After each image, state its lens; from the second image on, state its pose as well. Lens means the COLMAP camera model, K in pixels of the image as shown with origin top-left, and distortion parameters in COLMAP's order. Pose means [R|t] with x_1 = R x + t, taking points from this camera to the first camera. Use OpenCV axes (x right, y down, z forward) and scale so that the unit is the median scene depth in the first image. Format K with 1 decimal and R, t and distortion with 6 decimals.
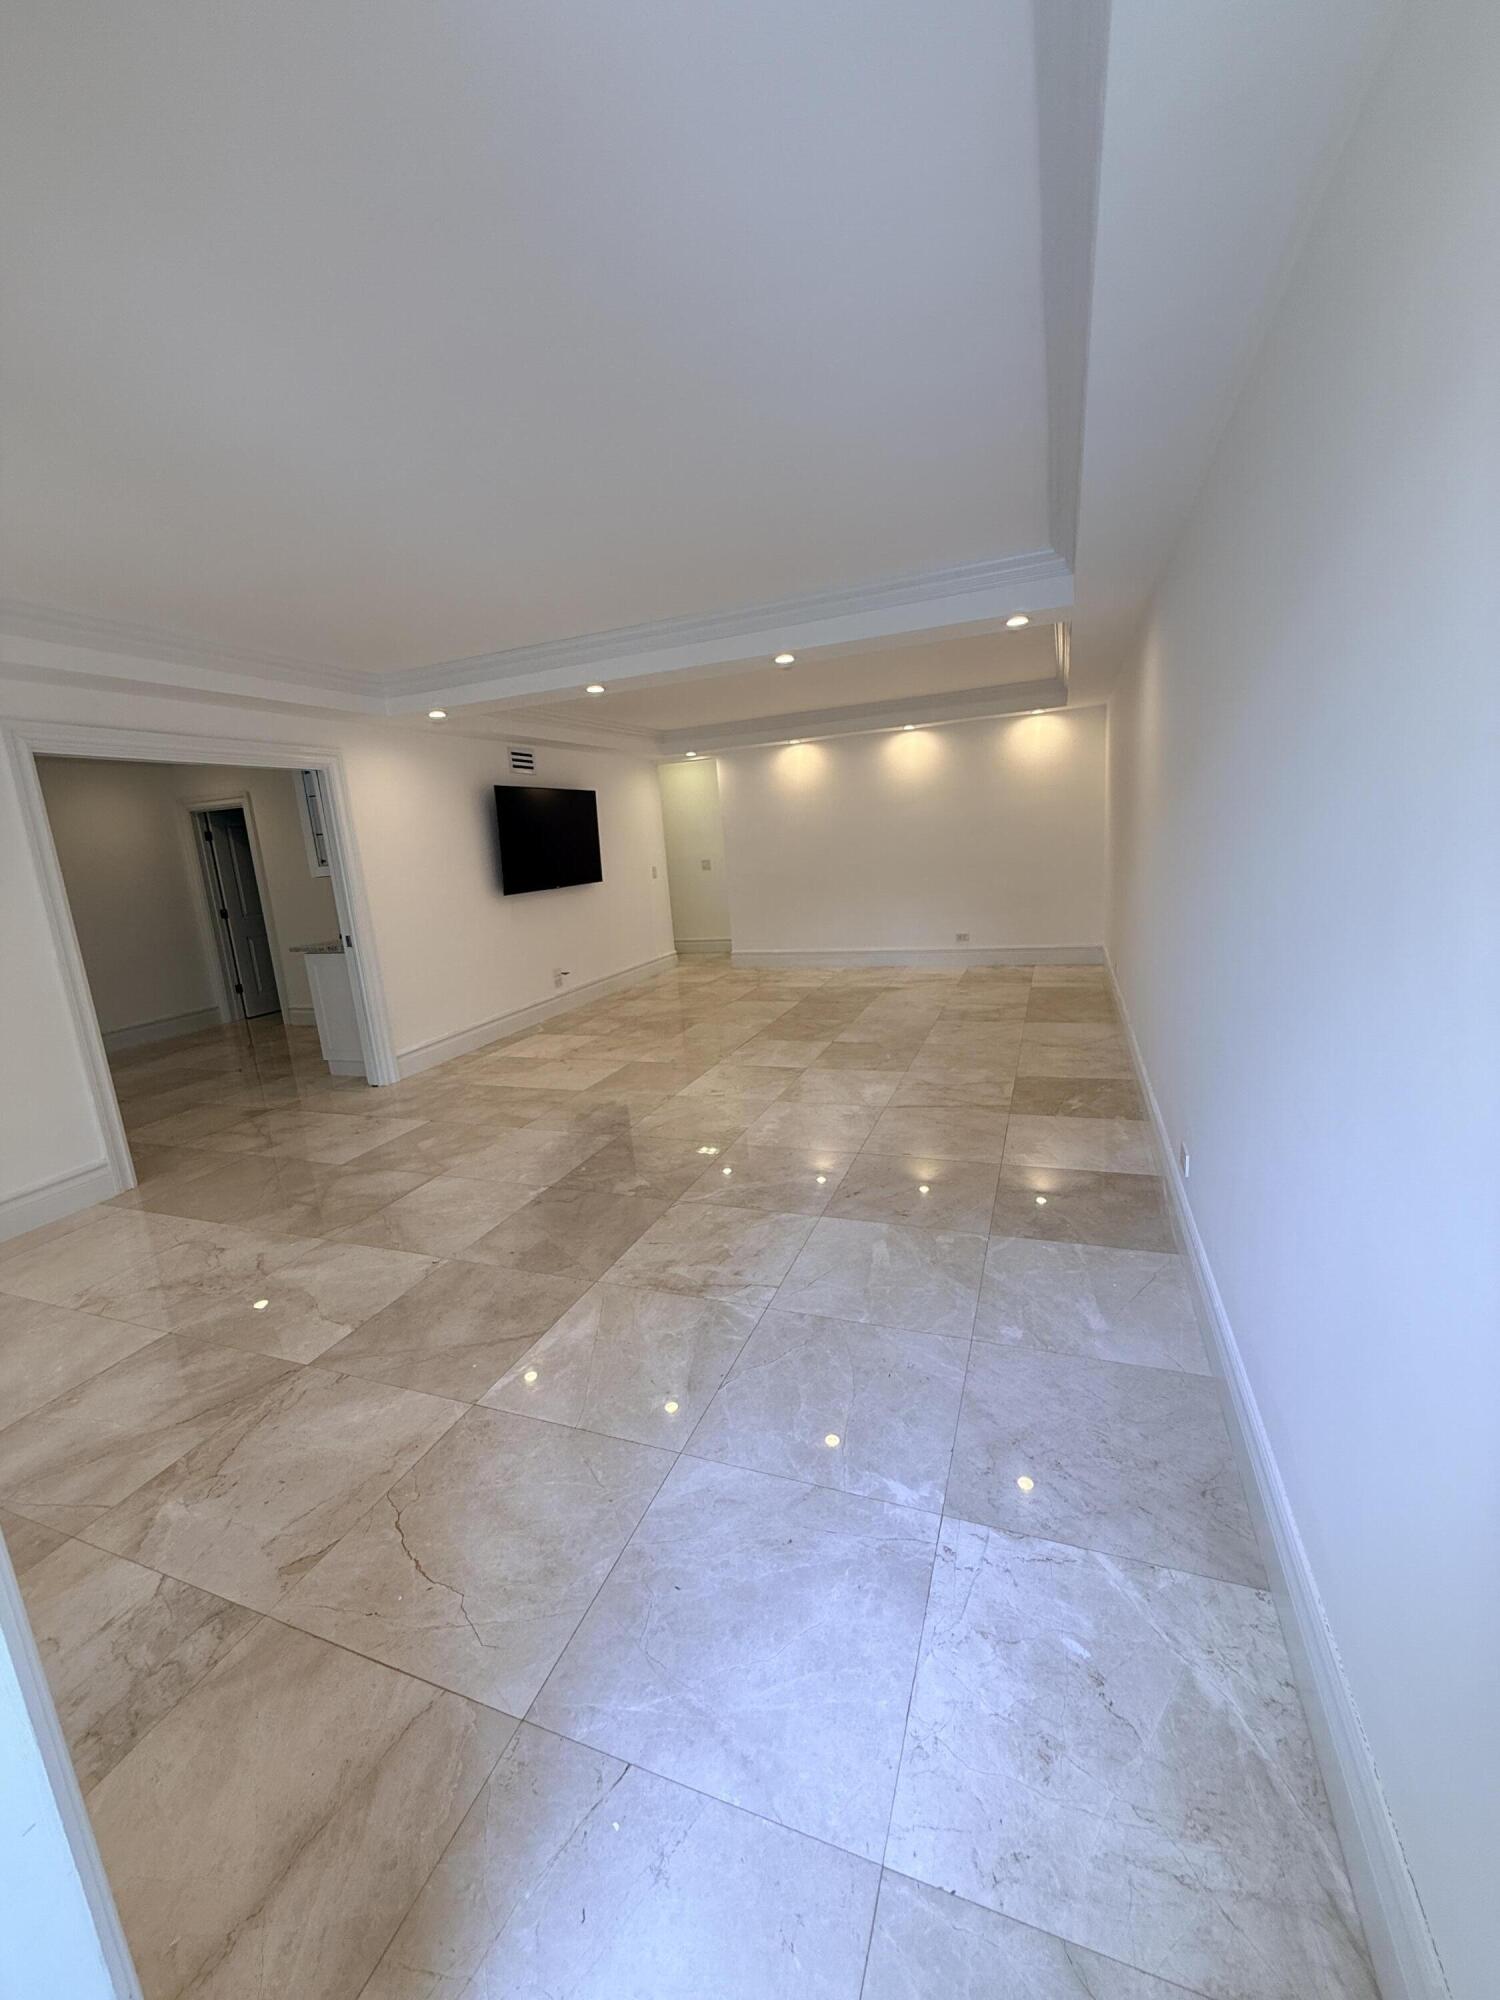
lens RADIAL K [[798.3, 0, 752.8], [0, 798.3, 998.0], [0, 0, 1]] dist [-0.001965, 0.000810]
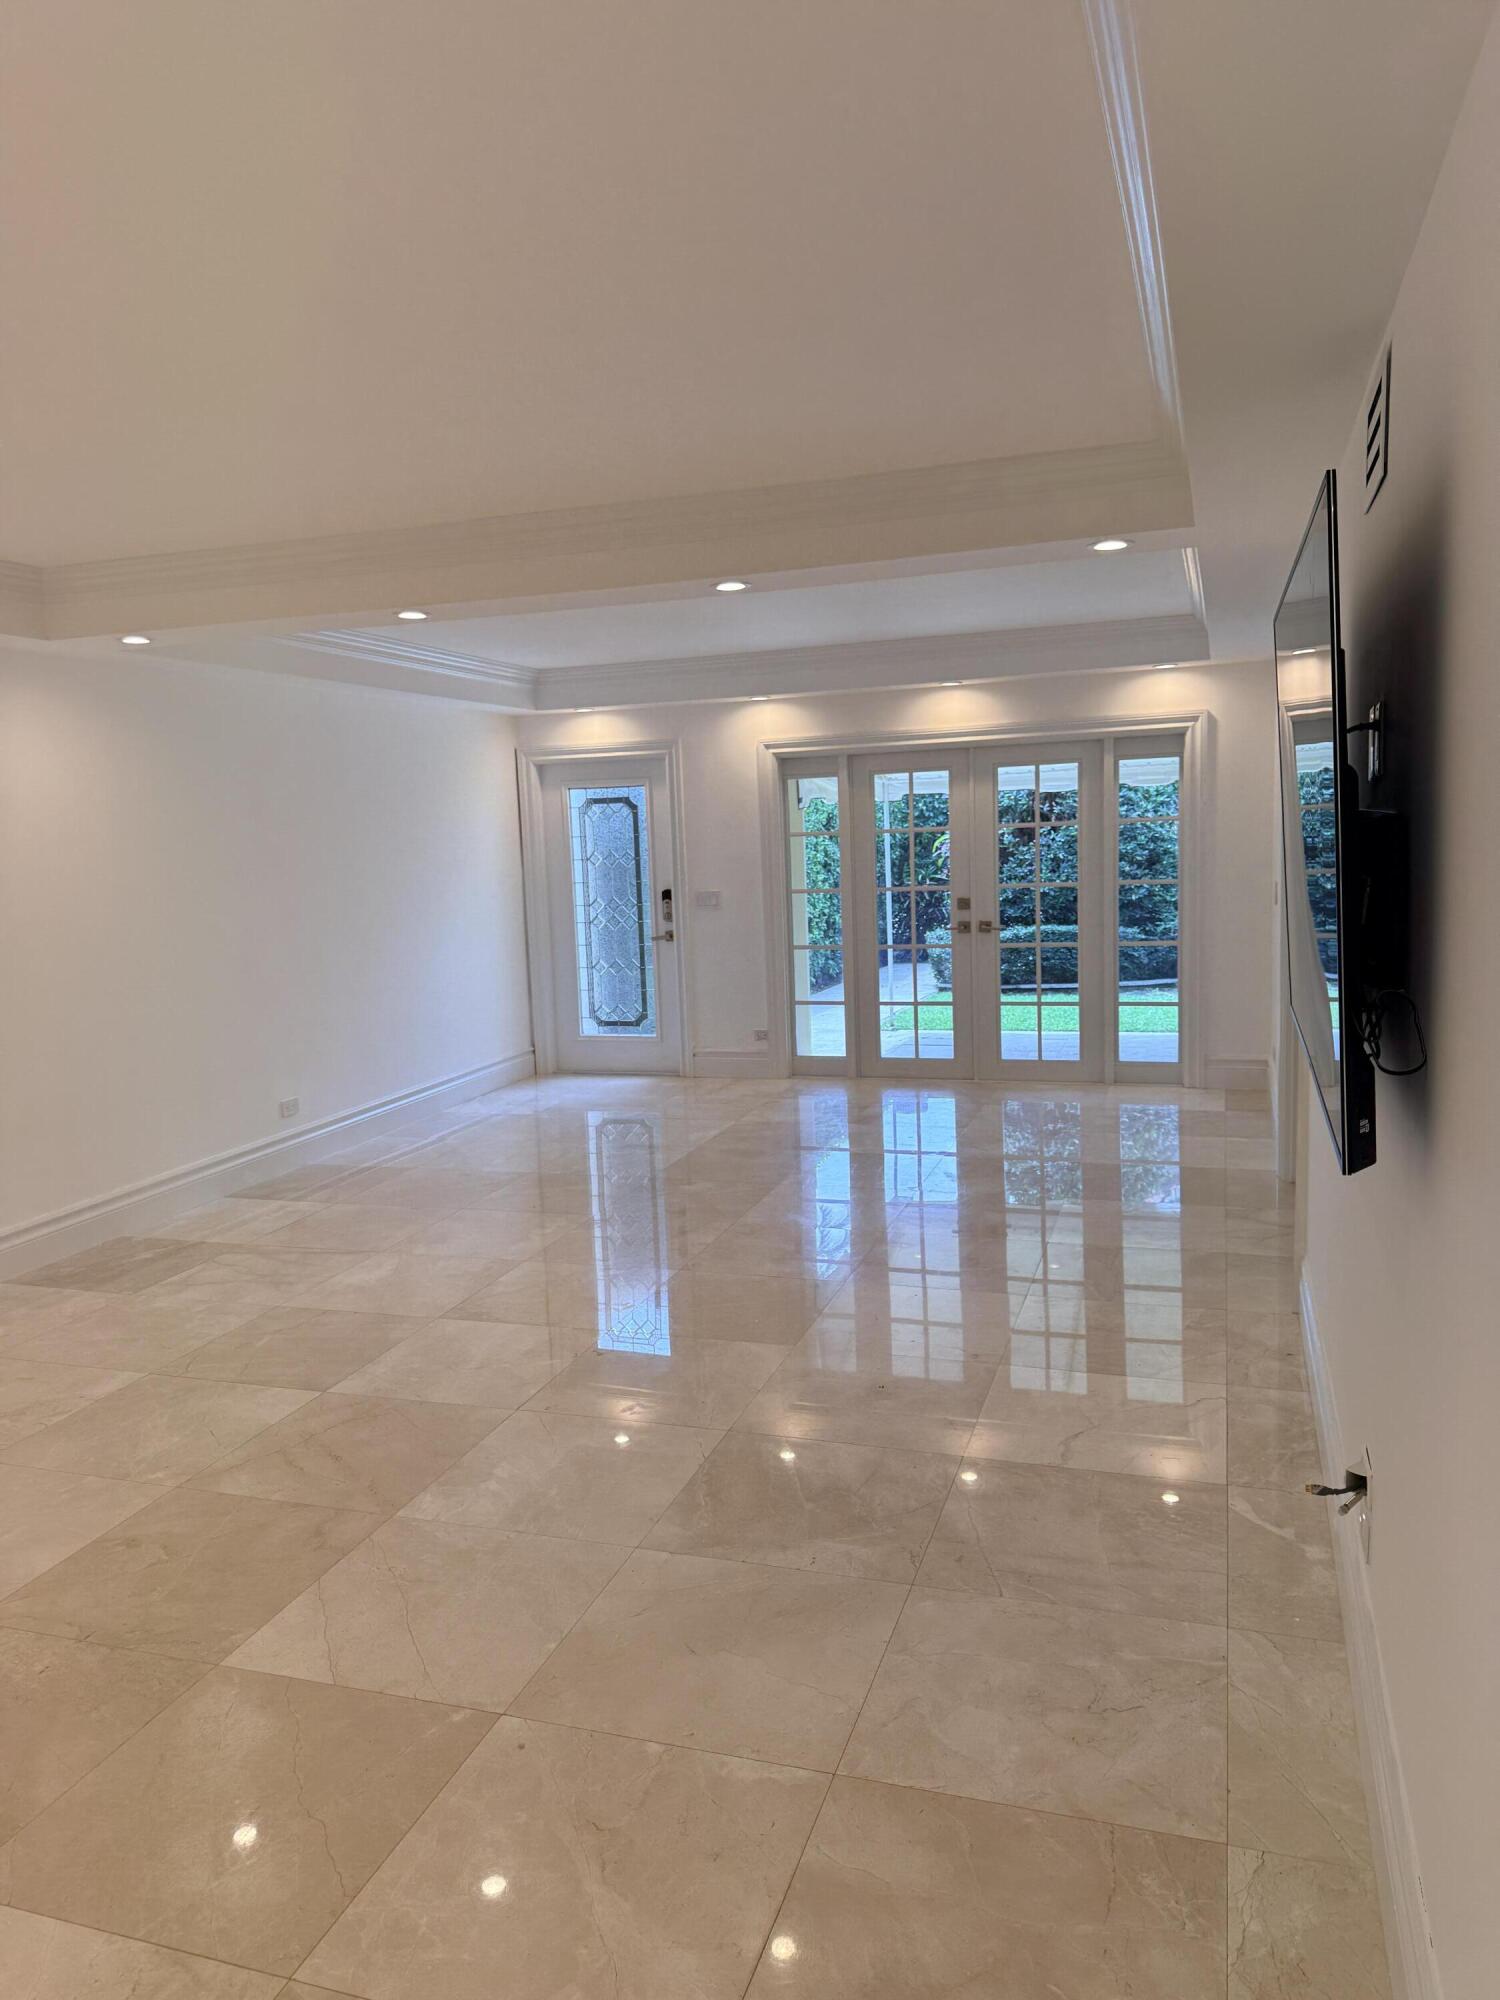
lens RADIAL K [[1410.5, 0, 747.6], [0, 1410.5, 1001.4], [0, 0, 1]] dist [-0.001391, -0.000946]
pose [[-0.992977, 0.115537, -0.025441, -0.153909], [0.101431, 0.942113, 0.319585, -0.436391], [0.060892, 0.314760, -0.947216, 2.060829]]
